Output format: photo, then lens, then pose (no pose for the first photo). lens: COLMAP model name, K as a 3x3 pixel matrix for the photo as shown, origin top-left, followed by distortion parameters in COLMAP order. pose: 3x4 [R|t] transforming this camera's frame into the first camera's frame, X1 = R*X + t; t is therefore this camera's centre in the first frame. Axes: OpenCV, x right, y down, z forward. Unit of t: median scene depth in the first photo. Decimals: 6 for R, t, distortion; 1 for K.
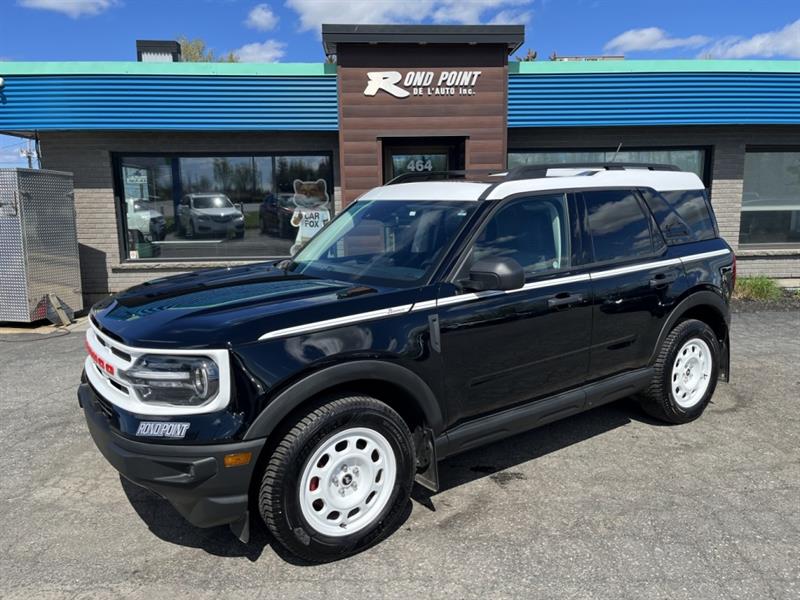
lens RADIAL K [[601.4, 0, 400.0], [0, 601.4, 300.0], [0, 0, 1]] dist [0.064946, -0.081119]
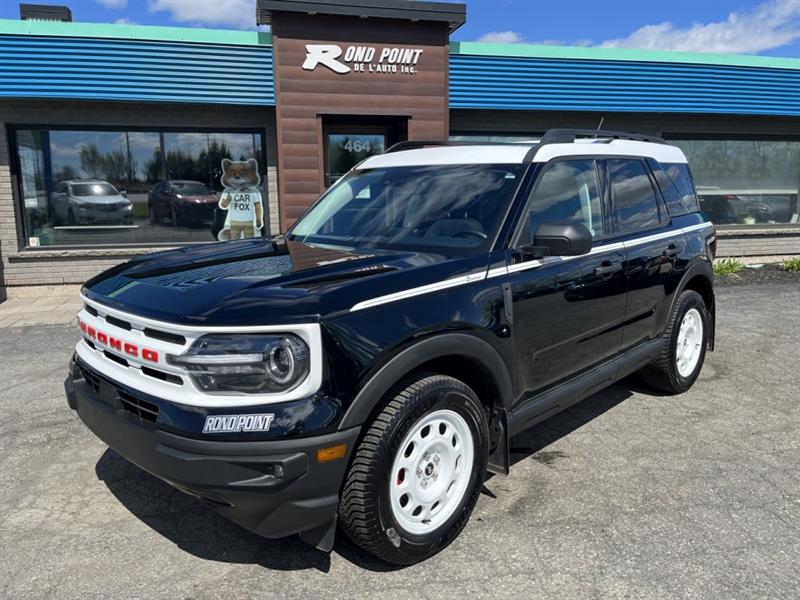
lens RADIAL K [[601.7, 0, 395.0], [0, 601.7, 296.1], [0, 0, 1]] dist [0.062527, -0.080257]
pose [[0.983433, -0.025726, 0.179435, -0.181245], [0.024875, 0.999666, 0.006991, 0.022415], [-0.179555, -0.002411, 0.983745, 0.086398]]
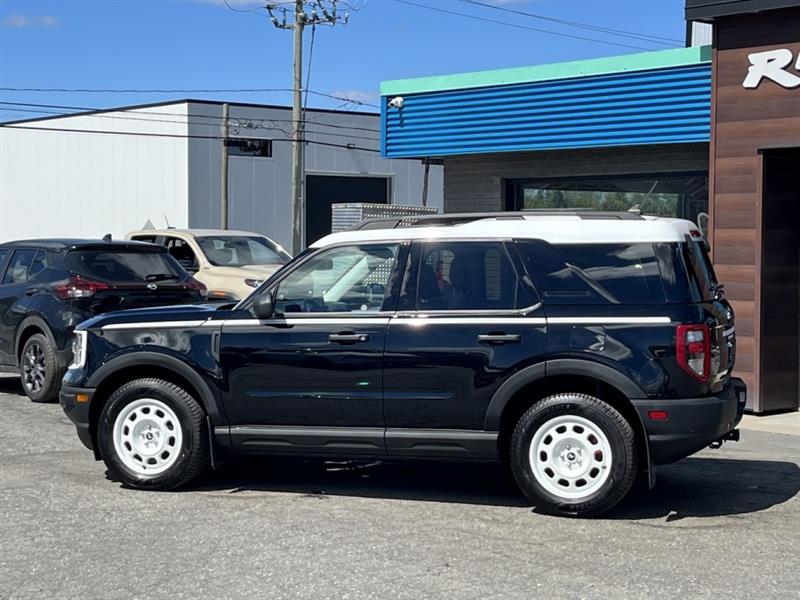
lens RADIAL K [[1518.9, 0, 387.2], [0, 1518.9, 297.7], [0, 0, 1]] dist [0.160147, -0.356234]
pose [[0.597786, 0.048944, -0.800160, 1.974378], [-0.145805, 0.988124, -0.048488, 0.040257], [0.788285, 0.145653, 0.597823, -0.488437]]
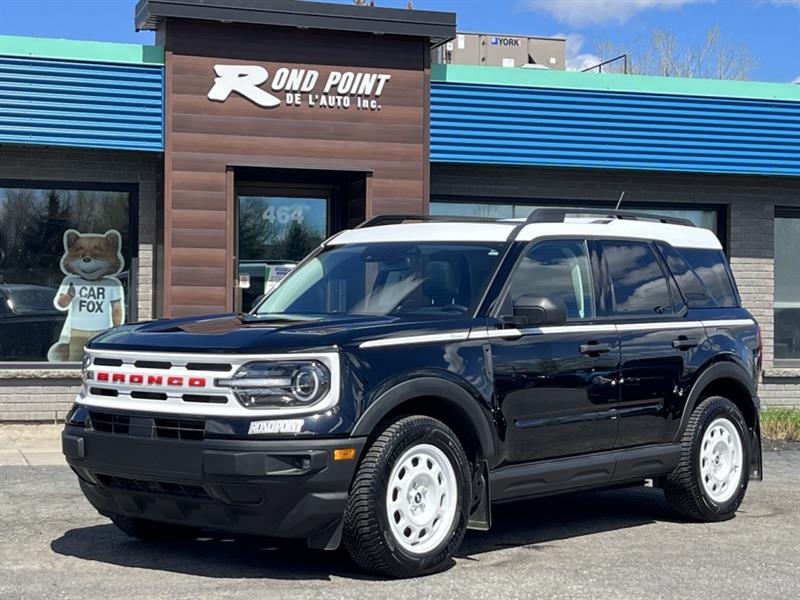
lens RADIAL K [[1518.9, 0, 387.2], [0, 1518.9, 297.7], [0, 0, 1]] dist [0.160147, -0.356234]
pose [[0.969305, 0.028482, 0.244208, -0.483438], [0.015575, 0.984158, -0.176606, 0.261174], [-0.245369, 0.174988, 0.953506, -0.930289]]
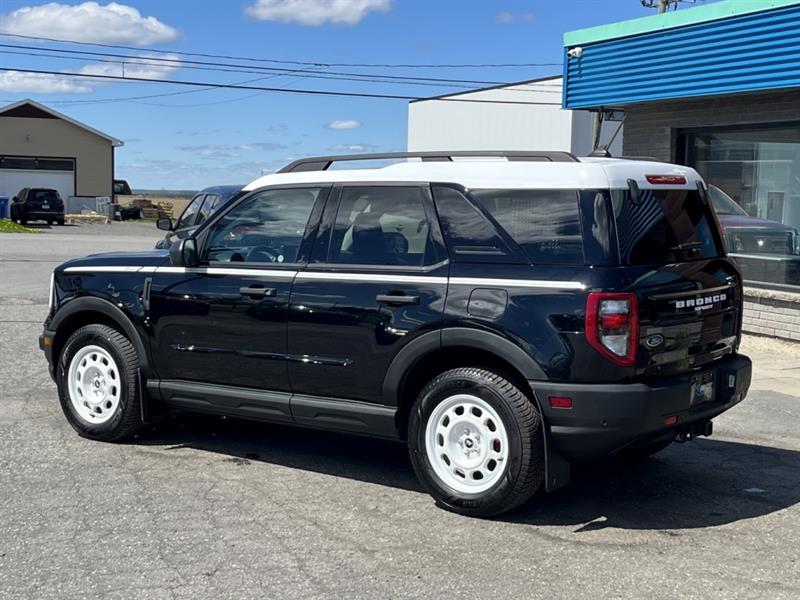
lens RADIAL K [[1232.7, 0, 400.0], [0, 1232.7, 300.0], [0, 0, 1]] dist [0.156009, -0.543309]
pose [[0.323987, 0.106413, -0.940058, 1.760558], [-0.180615, 0.982335, 0.048951, -0.099828], [0.928661, 0.153929, 0.337483, 0.408313]]
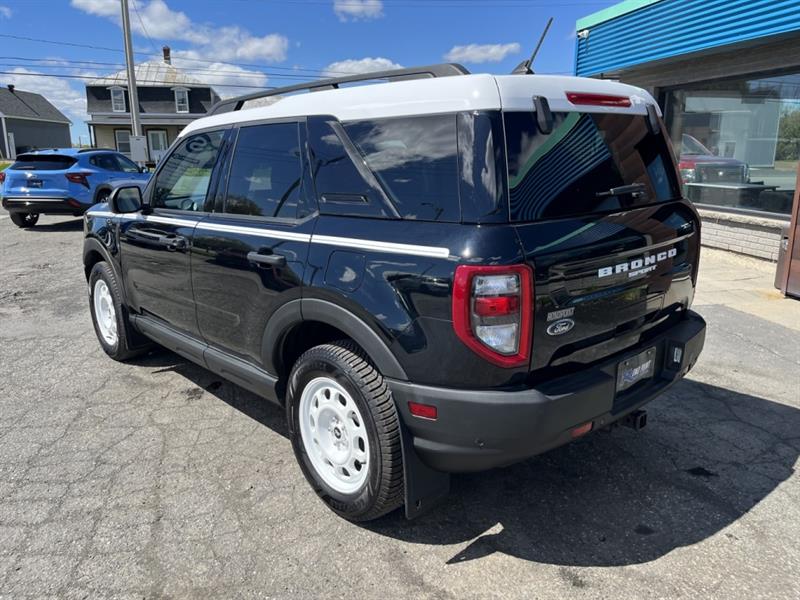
lens RADIAL K [[601.4, 0, 400.0], [0, 601.4, 300.0], [0, 0, 1]] dist [0.064946, -0.081119]
pose [[0.139355, 0.253583, -0.957223, 1.003021], [-0.157359, 0.960043, 0.231421, -0.151164], [0.977660, 0.118378, 0.173690, 0.929269]]
